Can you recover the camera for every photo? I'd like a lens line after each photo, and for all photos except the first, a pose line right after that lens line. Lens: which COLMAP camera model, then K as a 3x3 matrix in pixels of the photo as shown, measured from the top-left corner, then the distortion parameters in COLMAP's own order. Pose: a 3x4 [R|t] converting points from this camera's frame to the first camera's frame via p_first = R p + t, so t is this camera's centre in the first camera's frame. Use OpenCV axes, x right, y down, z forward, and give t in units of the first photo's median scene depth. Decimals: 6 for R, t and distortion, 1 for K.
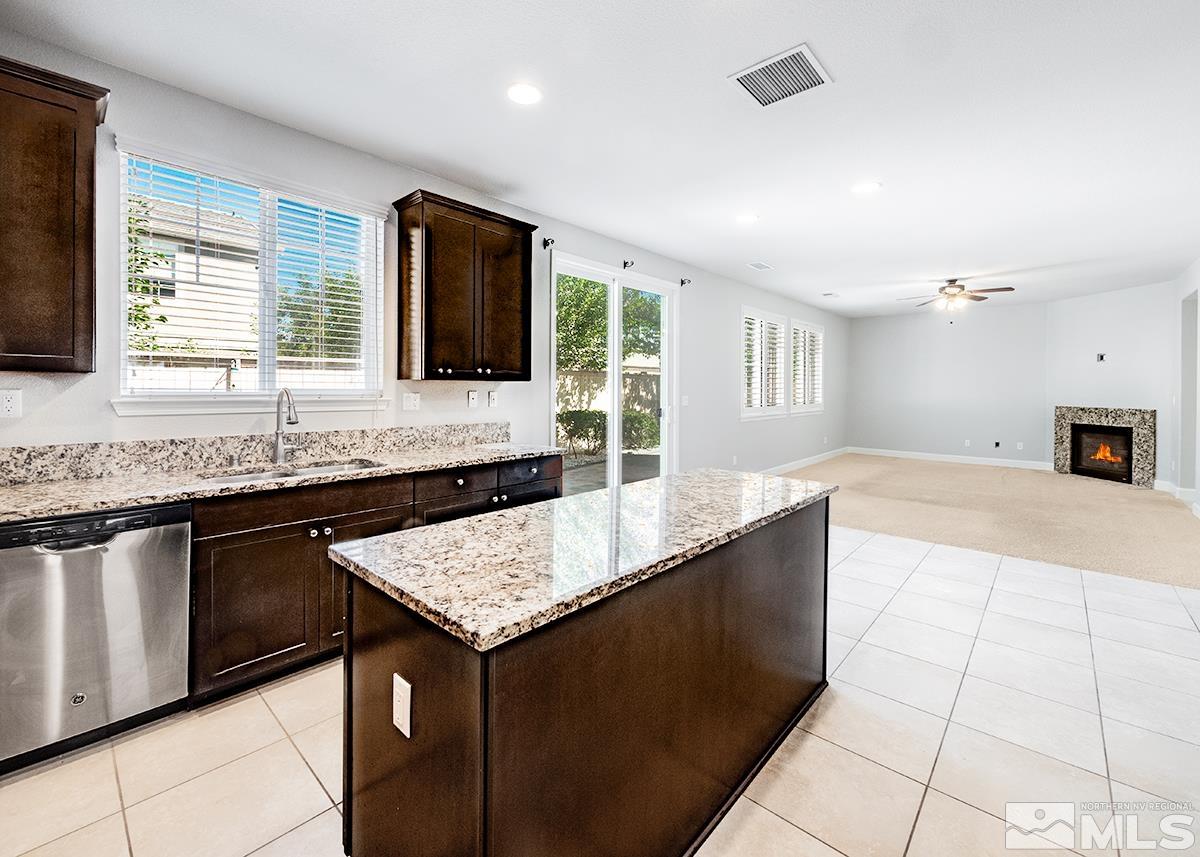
lens RADIAL K [[515.1, 0, 604.4], [0, 515.1, 392.3], [0, 0, 1]] dist [-0.001969, -0.000131]
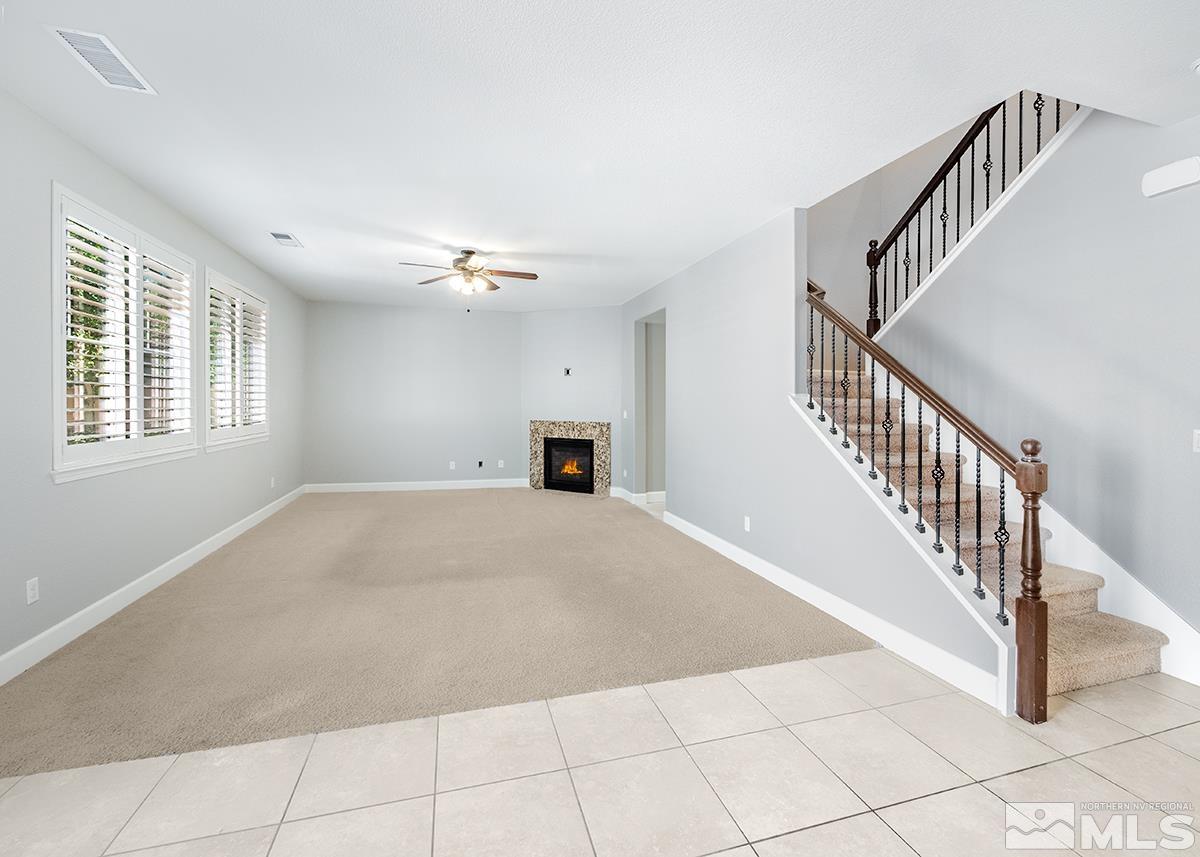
lens RADIAL K [[515.1, 0, 607.6], [0, 515.1, 413.2], [0, 0, 1]] dist [-0.001969, -0.000131]
pose [[0.528491, -0.012577, 0.848846, 0.146695], [-0.000556, 0.999885, 0.015161, -0.001781], [-0.848939, -0.008484, 0.528424, 0.412986]]
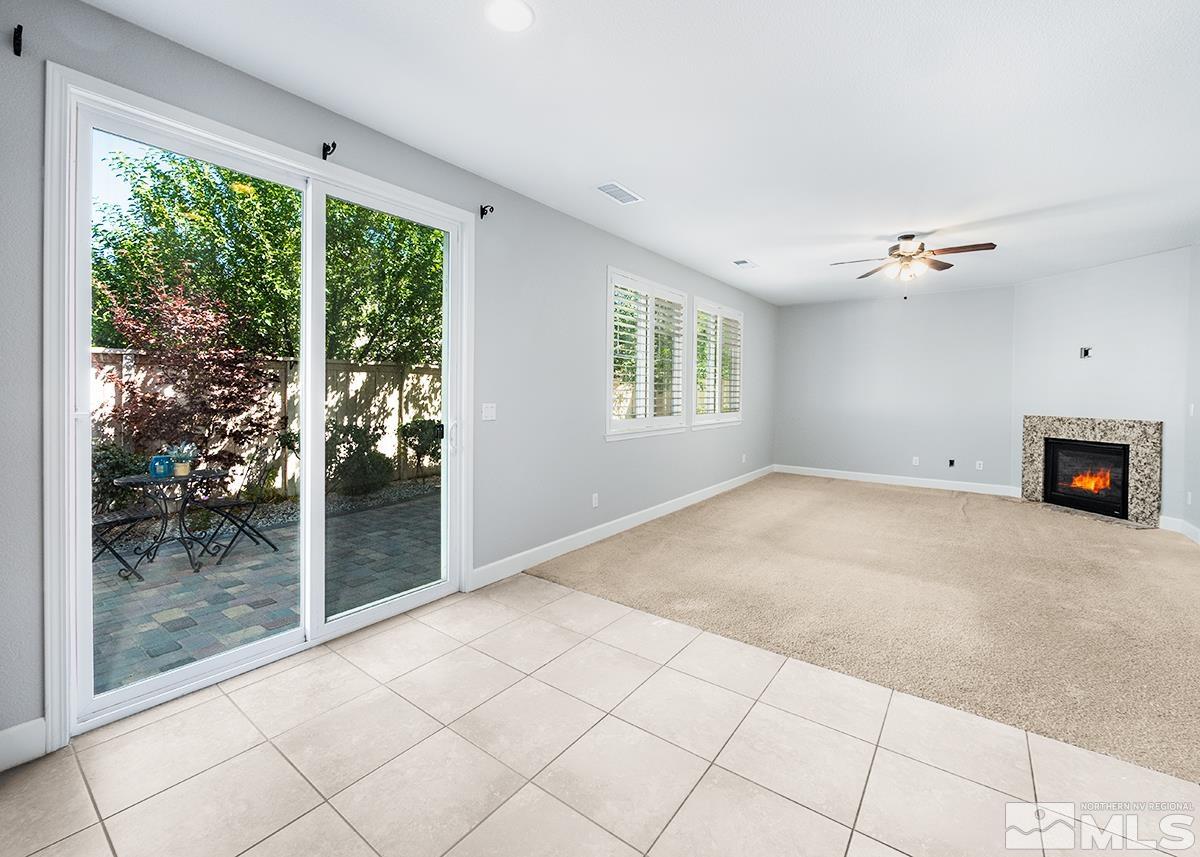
lens RADIAL K [[515.1, 0, 598.8], [0, 515.1, 402.1], [0, 0, 1]] dist [-0.001969, -0.000131]
pose [[0.996207, 0.001237, 0.087004, 0.184458], [-0.002418, 0.999906, 0.013471, -0.002163], [-0.086979, -0.013630, 0.996117, 0.312913]]
